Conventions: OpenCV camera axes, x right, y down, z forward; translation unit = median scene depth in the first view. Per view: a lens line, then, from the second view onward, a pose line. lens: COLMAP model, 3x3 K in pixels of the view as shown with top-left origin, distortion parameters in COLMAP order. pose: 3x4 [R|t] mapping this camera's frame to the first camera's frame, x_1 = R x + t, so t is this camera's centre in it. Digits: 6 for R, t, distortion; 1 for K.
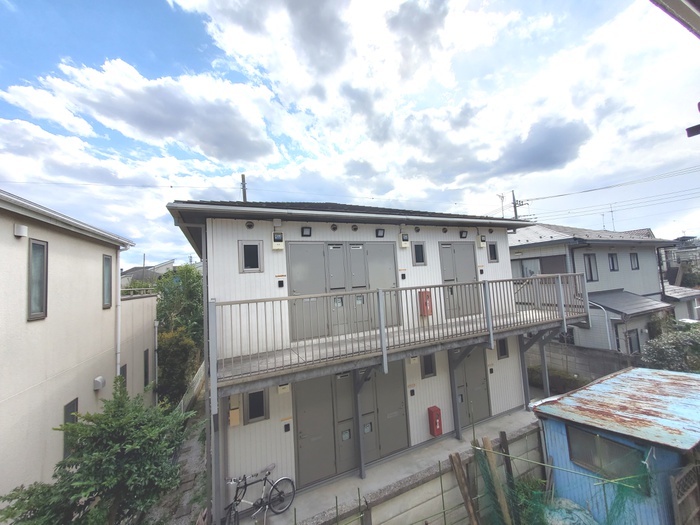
lens RADIAL K [[275.7, 0, 348.1], [0, 275.7, 258.6], [0, 0, 1]] dist [0.007124, 0.000467]
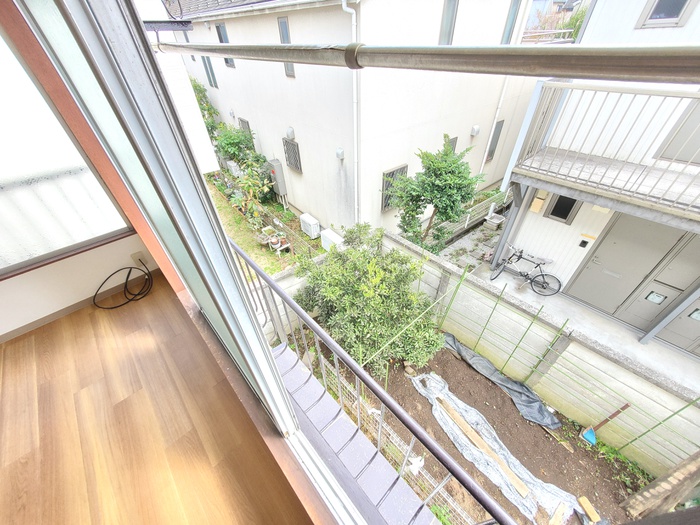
lens RADIAL K [[275.7, 0, 348.1], [0, 275.7, 258.6], [0, 0, 1]] dist [0.007124, 0.000467]
pose [[0.309096, 0.643687, -0.700091, 0.240676], [0.082681, 0.715164, 0.694050, -0.080413], [0.947430, -0.272412, 0.167834, 0.069678]]
